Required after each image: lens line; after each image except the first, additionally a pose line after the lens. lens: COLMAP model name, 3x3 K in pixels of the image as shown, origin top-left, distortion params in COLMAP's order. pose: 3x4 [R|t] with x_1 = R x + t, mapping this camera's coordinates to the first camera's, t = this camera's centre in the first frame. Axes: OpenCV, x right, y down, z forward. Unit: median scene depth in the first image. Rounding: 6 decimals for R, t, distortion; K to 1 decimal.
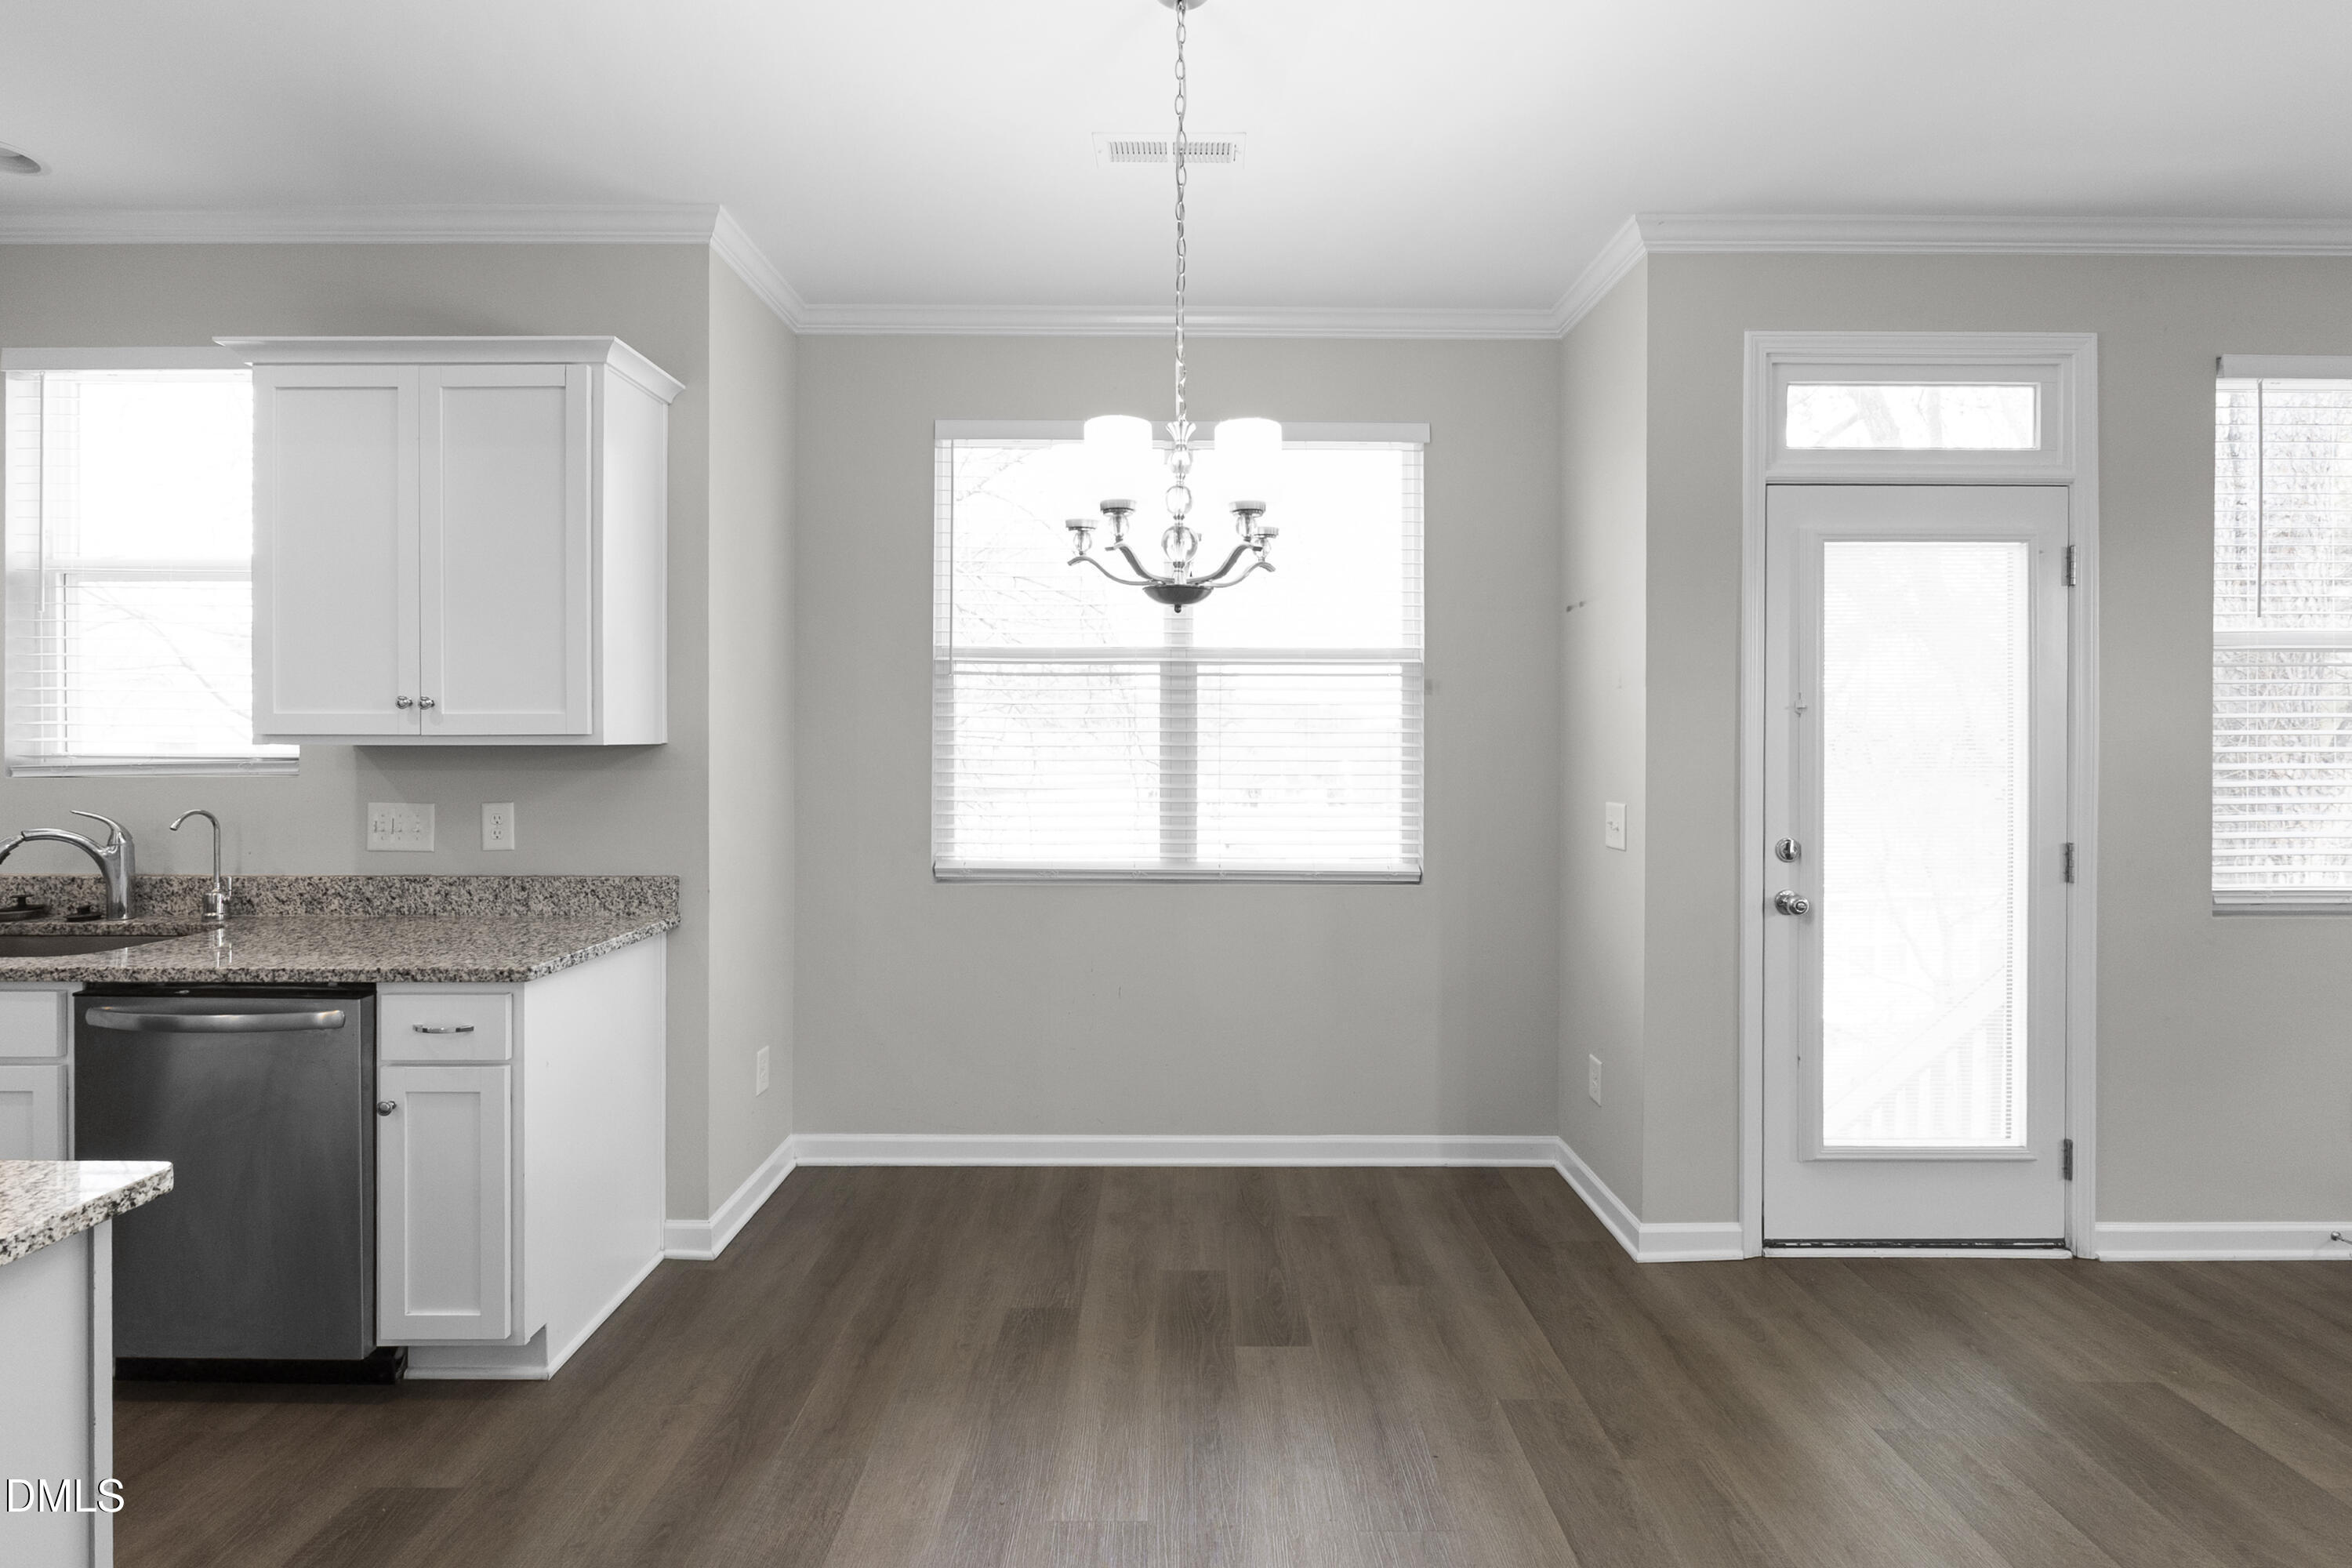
lens RADIAL K [[1051.3, 0, 1172.2], [0, 1051.3, 741.3], [0, 0, 1]] dist [-0.002284, 0.000255]
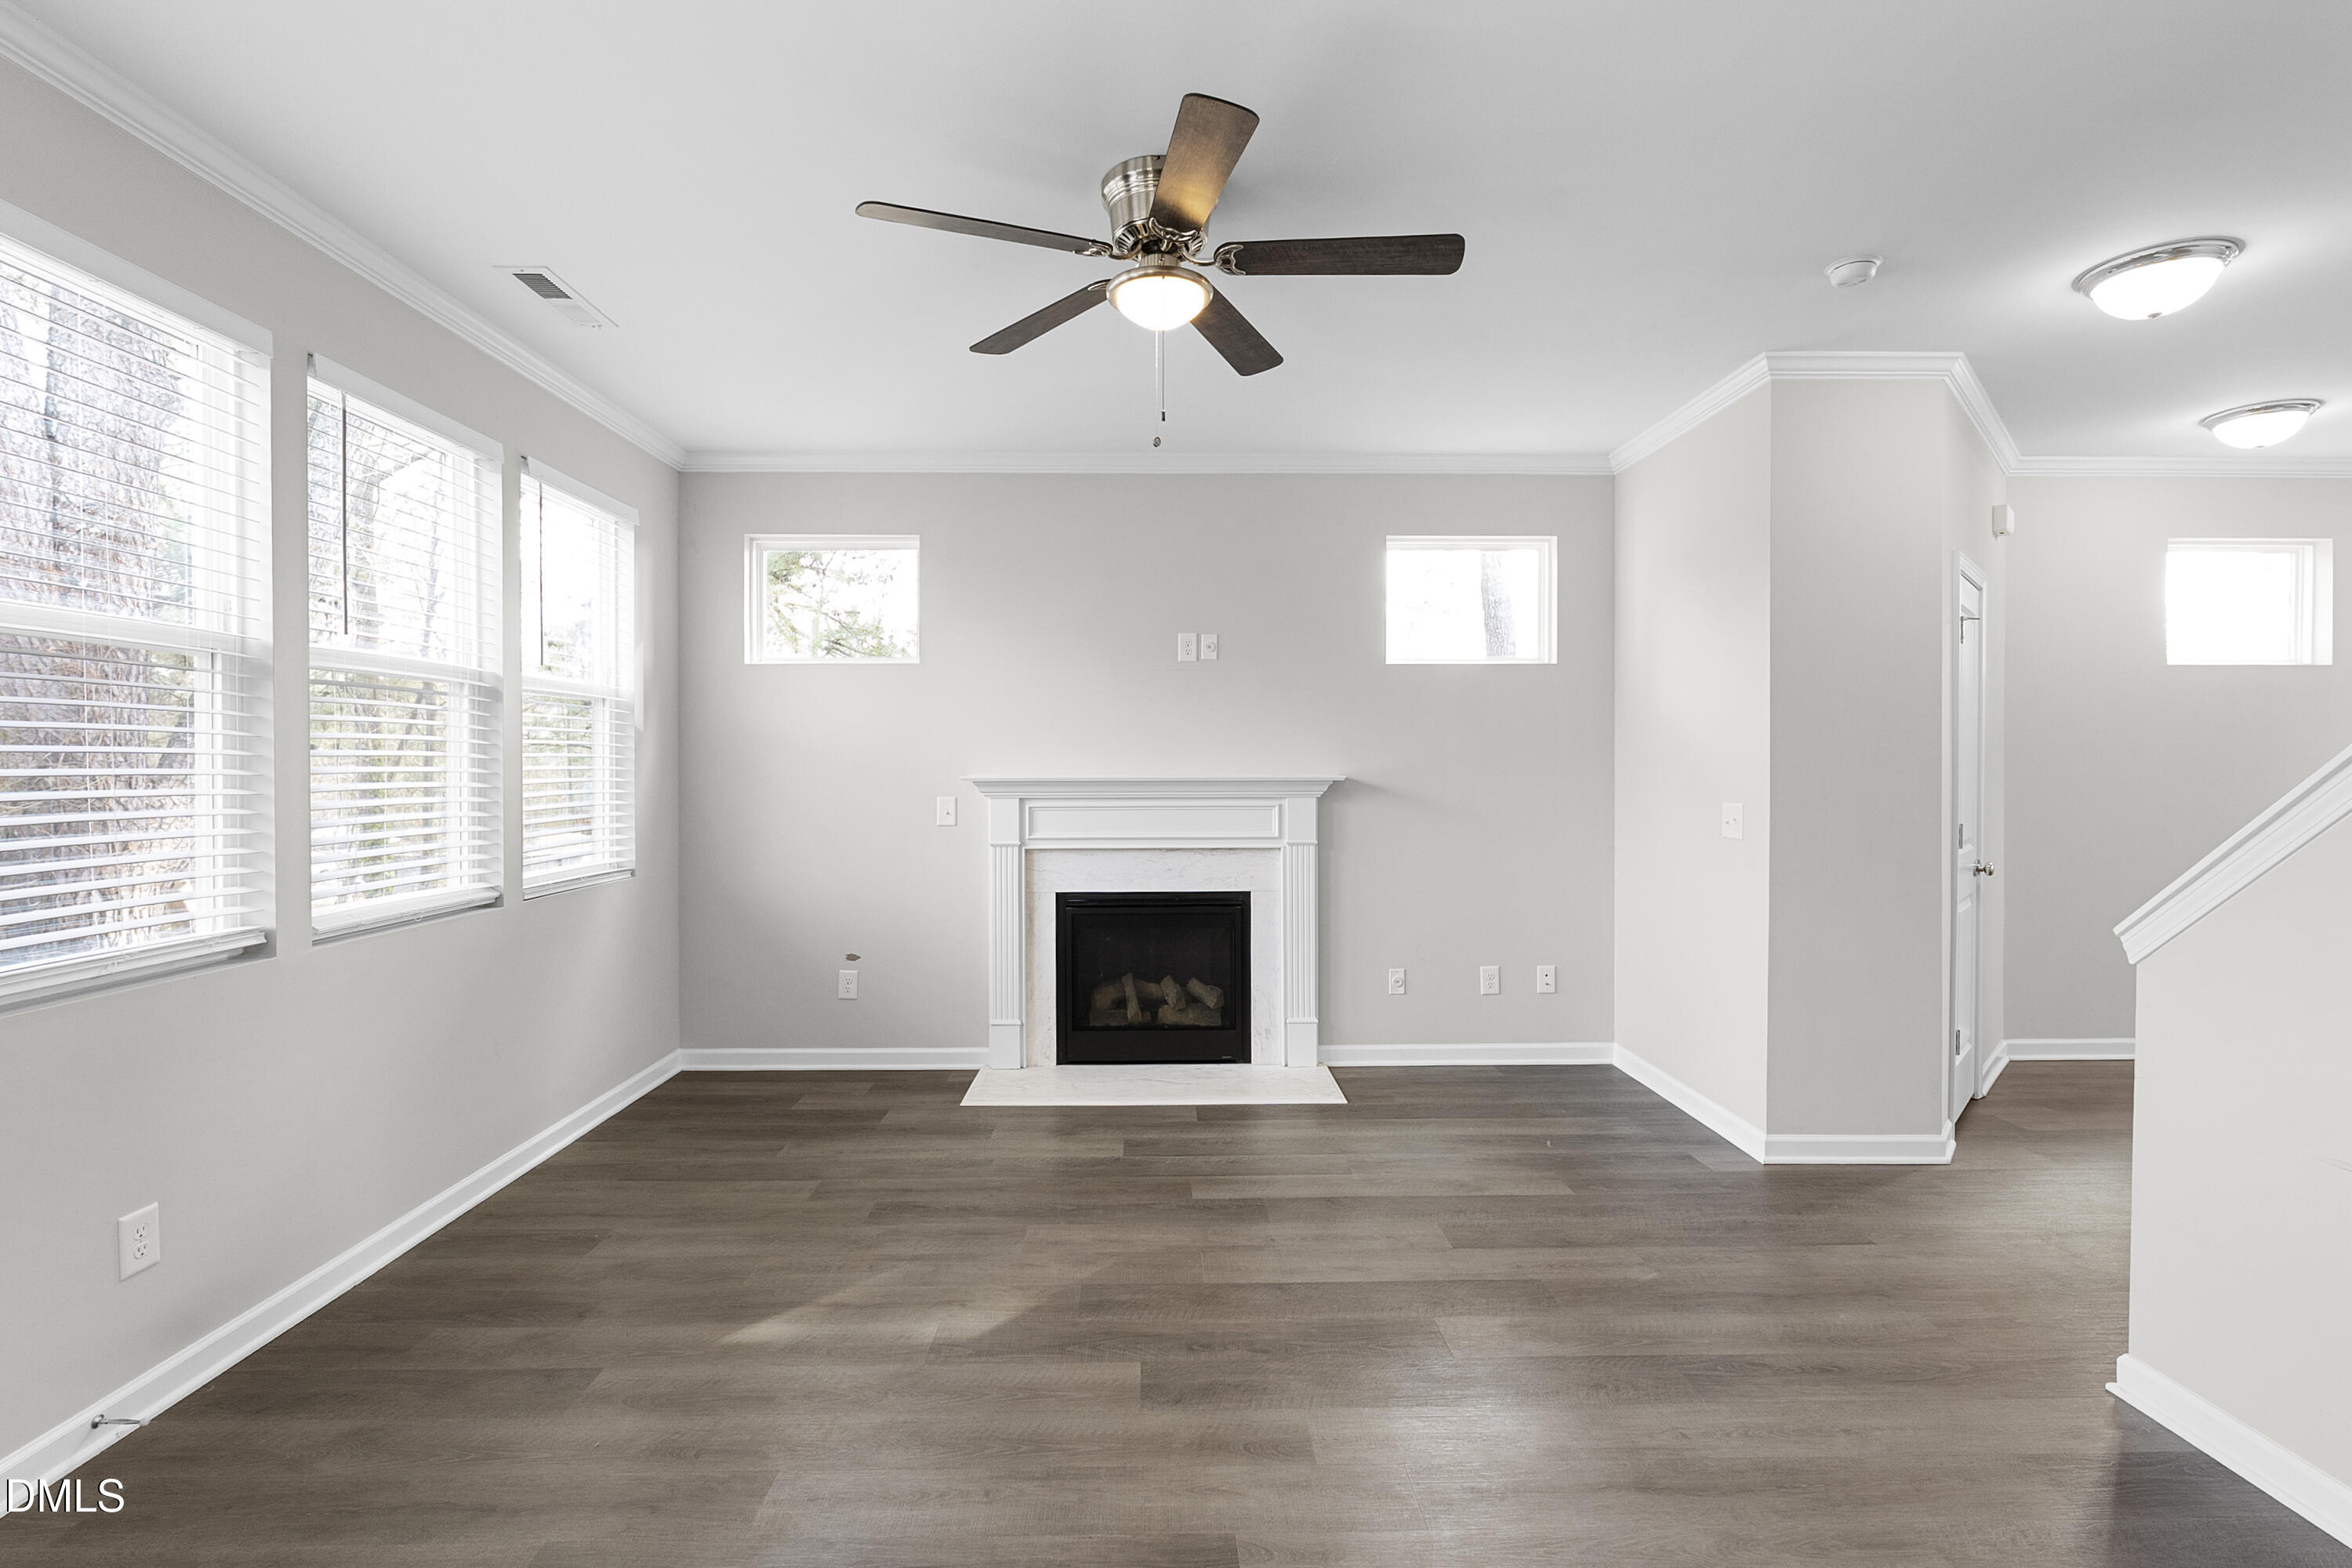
lens RADIAL K [[1051.3, 0, 1173.3], [0, 1051.3, 772.3], [0, 0, 1]] dist [-0.002284, 0.000255]
pose [[-0.017654, -0.010519, 0.999789, 0.357587], [0.001151, 0.999944, 0.010541, 0.000858], [-0.999844, 0.001336, -0.017640, 0.240472]]
